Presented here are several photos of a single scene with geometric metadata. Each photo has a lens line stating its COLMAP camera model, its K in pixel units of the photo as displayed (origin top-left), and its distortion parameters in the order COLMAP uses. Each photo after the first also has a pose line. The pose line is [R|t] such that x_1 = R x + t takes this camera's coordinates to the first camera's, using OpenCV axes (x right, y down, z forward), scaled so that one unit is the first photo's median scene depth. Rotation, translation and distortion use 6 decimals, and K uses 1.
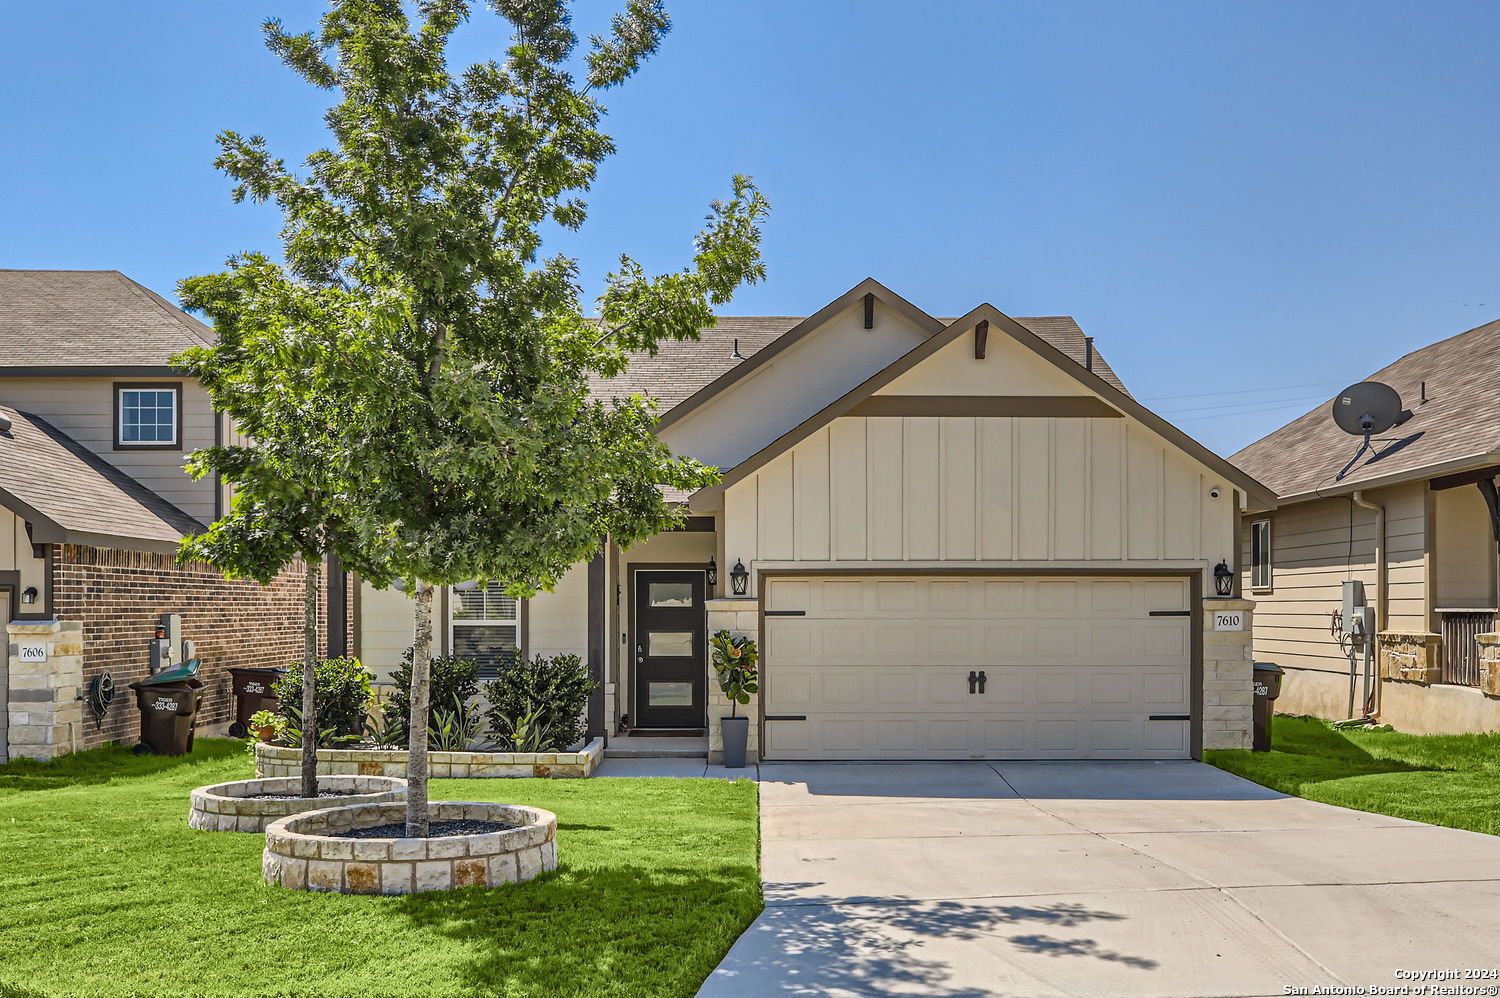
lens RADIAL K [[1404.1, 0, 750.2], [0, 1404.1, 500.7], [0, 0, 1]] dist [0.016921, 0.000000]
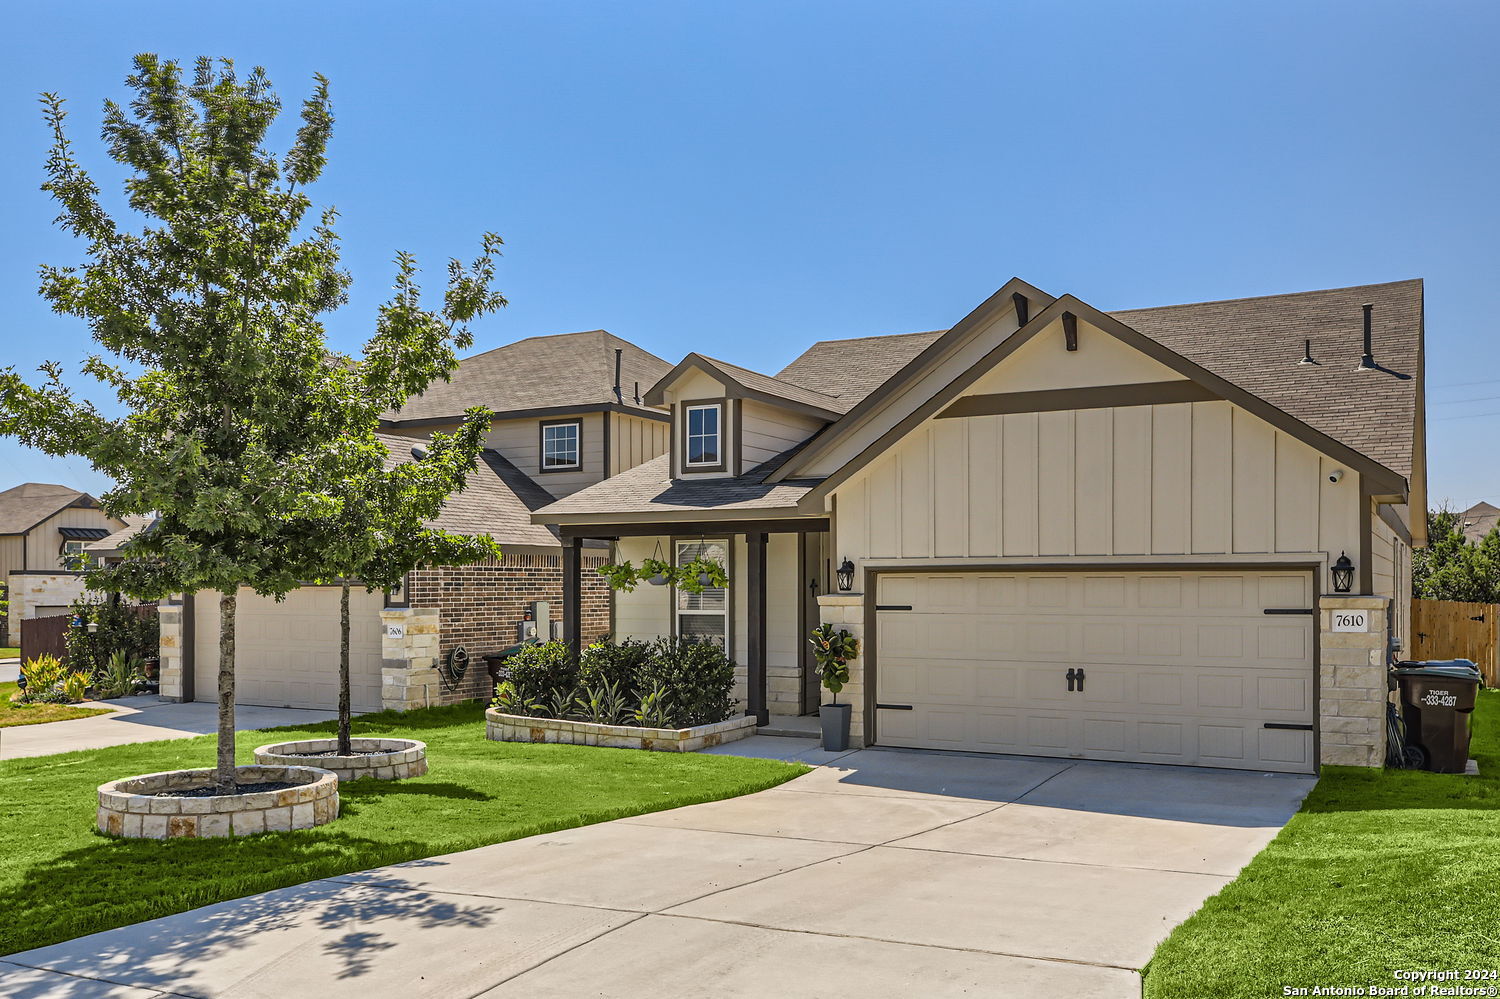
lens RADIAL K [[1242.7, 0, 750.1], [0, 1242.7, 497.3], [0, 0, 1]] dist [0.018331, -0.002528]
pose [[0.878141, -0.034288, -0.477172, 0.382503], [0.037007, 0.999308, -0.003704, -0.003636], [0.476969, -0.014406, 0.878802, 0.127610]]
